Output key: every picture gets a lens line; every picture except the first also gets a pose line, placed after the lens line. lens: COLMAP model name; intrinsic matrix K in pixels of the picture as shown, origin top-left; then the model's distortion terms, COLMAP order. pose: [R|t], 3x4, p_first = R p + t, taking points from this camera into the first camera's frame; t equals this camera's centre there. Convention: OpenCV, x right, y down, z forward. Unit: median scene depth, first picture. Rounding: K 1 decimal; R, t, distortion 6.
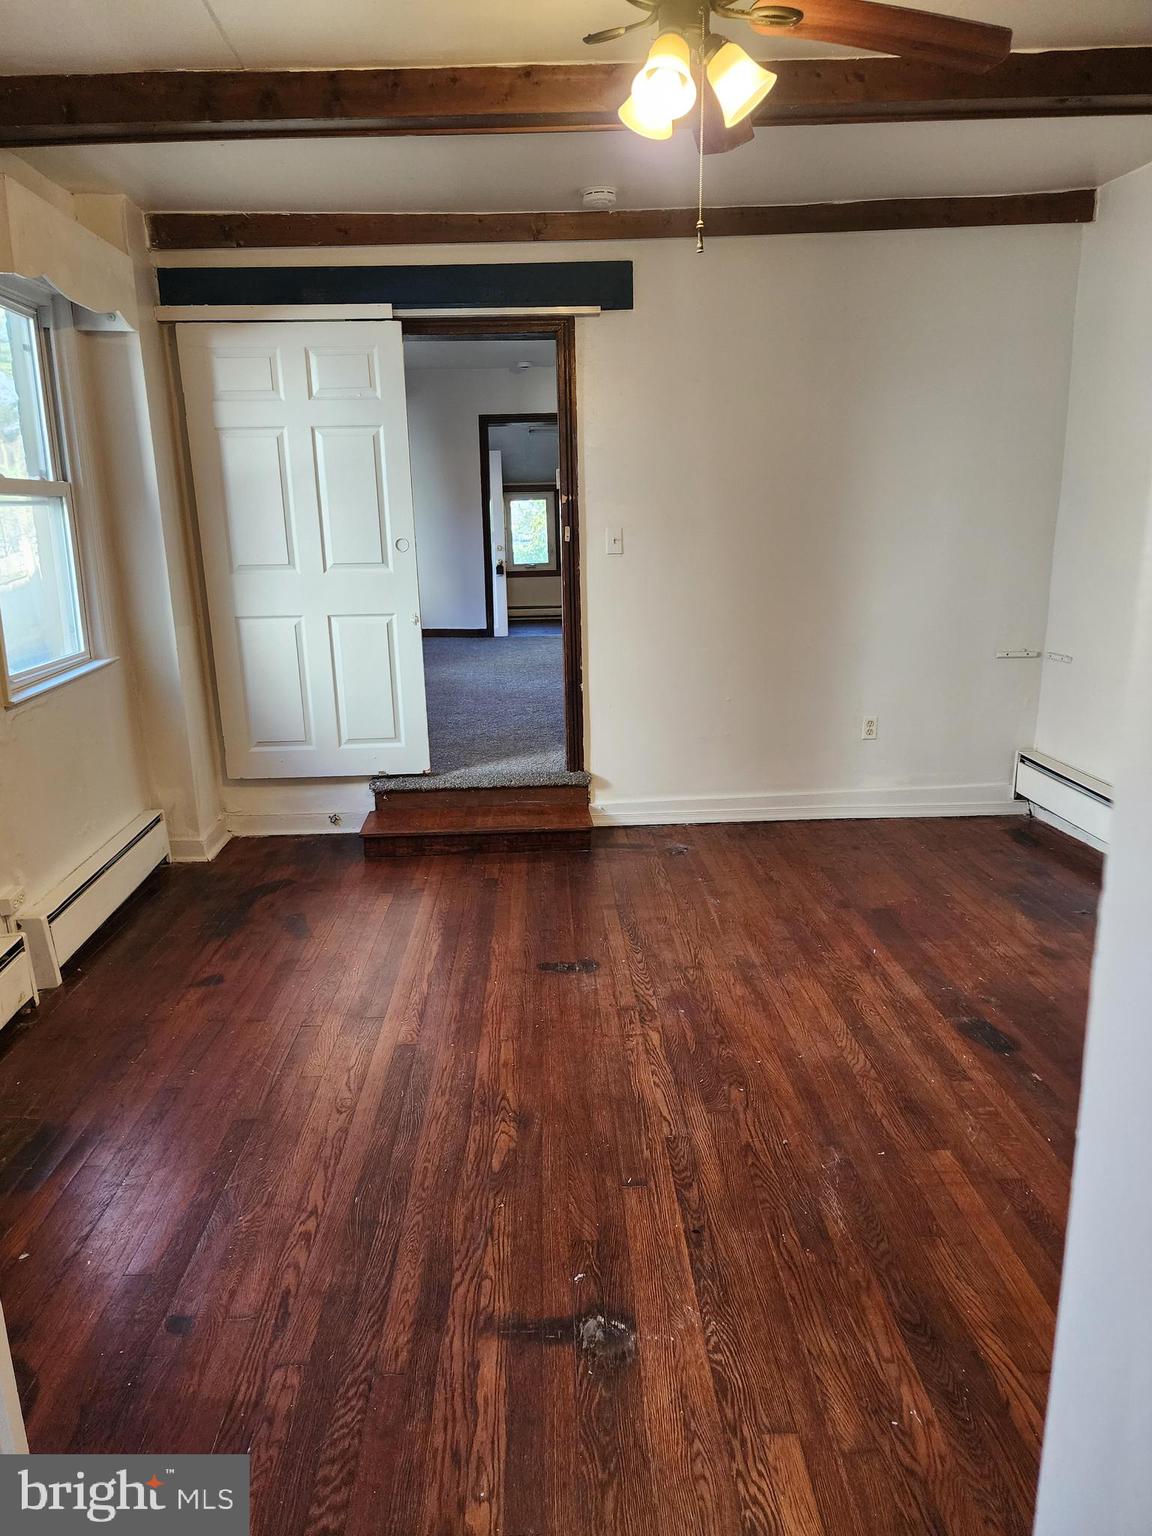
lens RADIAL K [[1038.2, 0, 560.9], [0, 1038.2, 760.1], [0, 0, 1]] dist [0.072294, -0.062839]
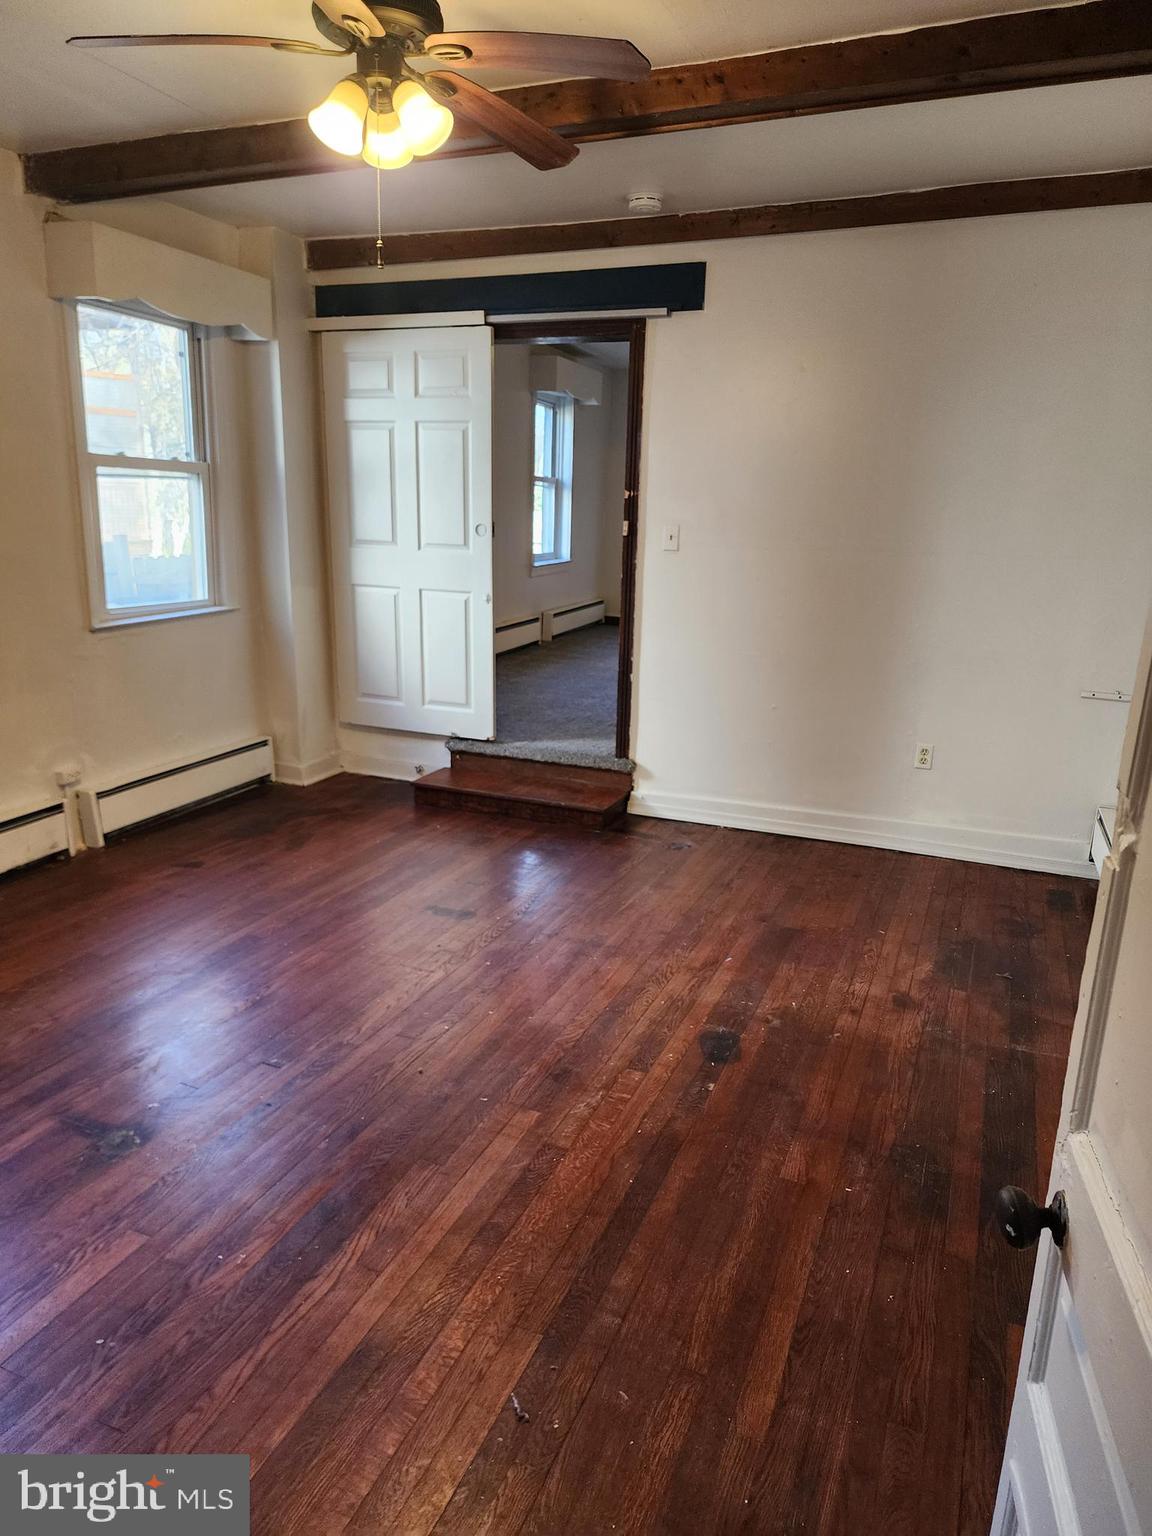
lens RADIAL K [[1038.2, 0, 549.2], [0, 1038.2, 777.3], [0, 0, 1]] dist [0.072294, -0.062839]
pose [[0.909340, 0.149605, -0.388226, 0.412505], [-0.143548, 0.988631, 0.044744, -0.007362], [0.390506, 0.015042, 0.920478, 0.014469]]
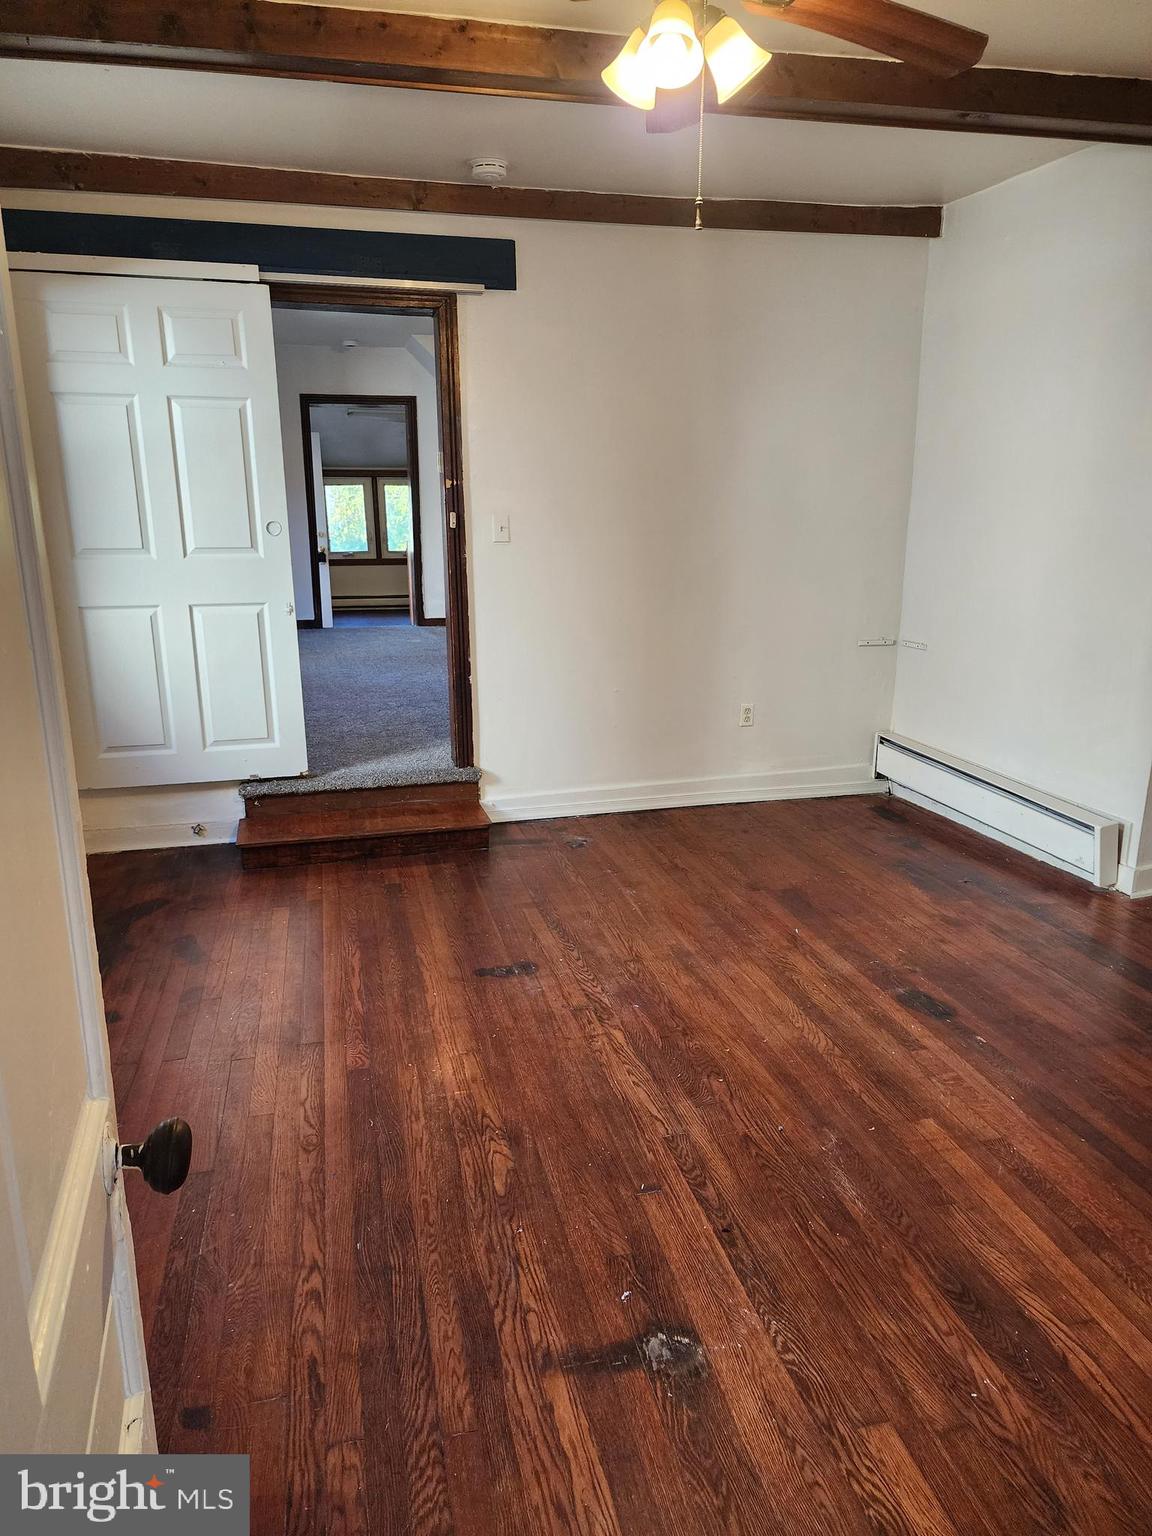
lens RADIAL K [[1038.2, 0, 588.8], [0, 1038.2, 759.8], [0, 0, 1]] dist [0.072294, -0.062839]
pose [[0.974519, -0.034337, 0.221660, -0.100270], [0.032676, 0.999404, 0.011155, -0.003478], [-0.221911, -0.003628, 0.975060, 0.035816]]
